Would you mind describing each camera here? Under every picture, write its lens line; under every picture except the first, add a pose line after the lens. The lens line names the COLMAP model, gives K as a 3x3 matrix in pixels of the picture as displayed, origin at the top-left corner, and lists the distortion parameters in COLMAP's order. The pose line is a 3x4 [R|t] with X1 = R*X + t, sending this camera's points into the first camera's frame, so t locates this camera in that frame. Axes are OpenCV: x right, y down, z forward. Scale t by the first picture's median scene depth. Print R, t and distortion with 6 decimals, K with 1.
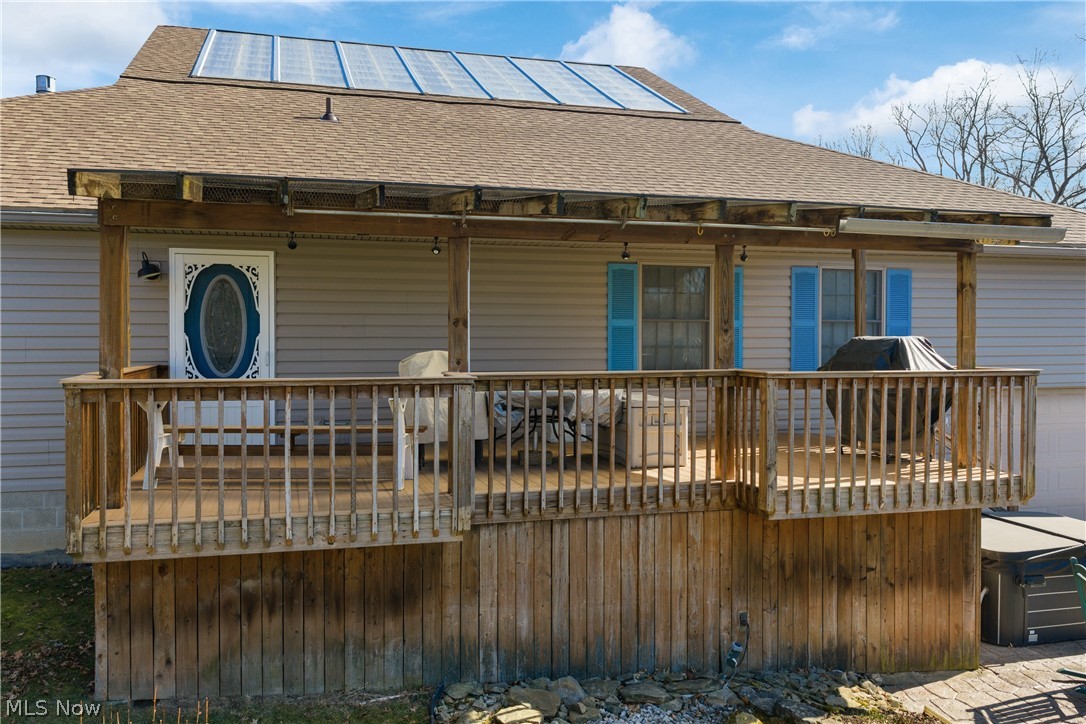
lens RADIAL K [[910.0, 0, 546.9], [0, 910.0, 359.1], [0, 0, 1]] dist [0.021537, -0.043878]
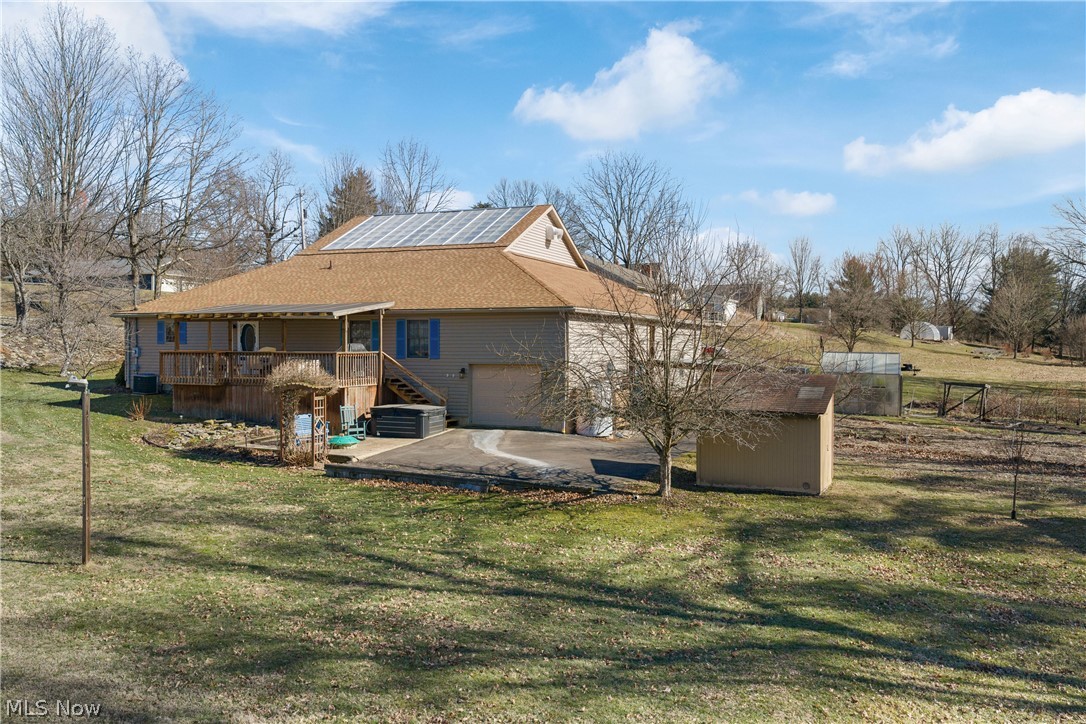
lens RADIAL K [[910.0, 0, 561.4], [0, 910.0, 364.5], [0, 0, 1]] dist [0.021537, -0.043878]
pose [[0.788239, 0.016445, -0.615149, 3.482846], [-0.017084, 0.999842, 0.004837, 0.026151], [0.615132, 0.006696, 0.788396, -1.366673]]
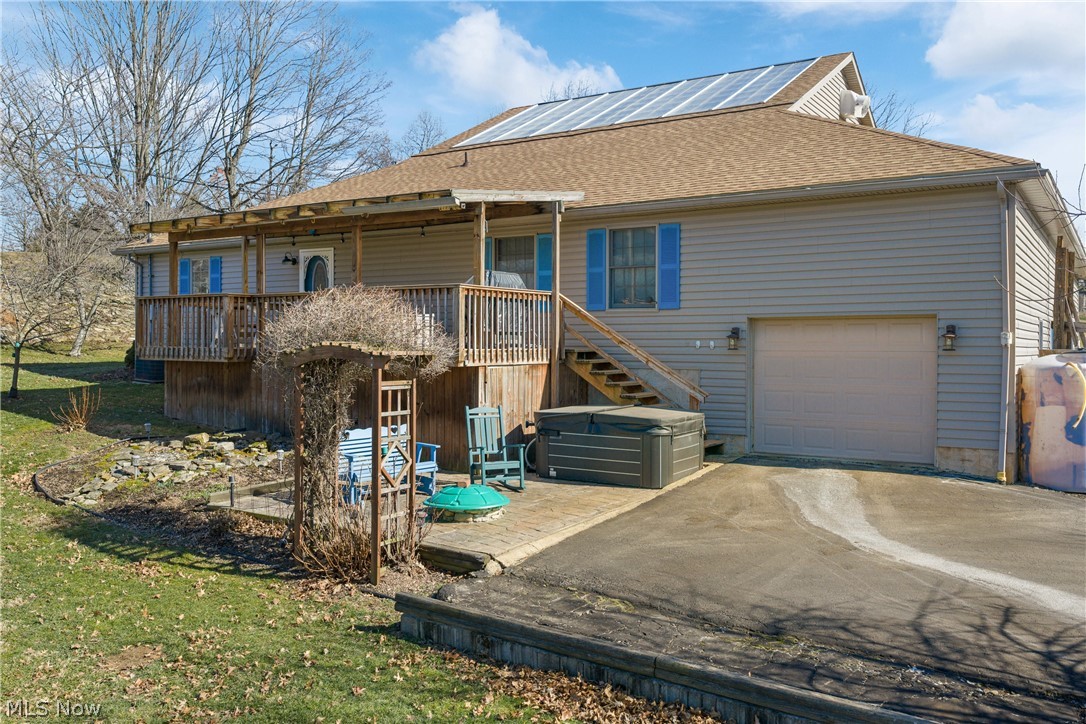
lens RADIAL K [[910.0, 0, 546.2], [0, 910.0, 355.9], [0, 0, 1]] dist [0.021537, -0.043878]
pose [[0.659562, 0.011350, -0.751564, 1.804743], [-0.020737, 0.999780, -0.003101, 0.138310], [0.751364, 0.017631, 0.659653, 0.038038]]
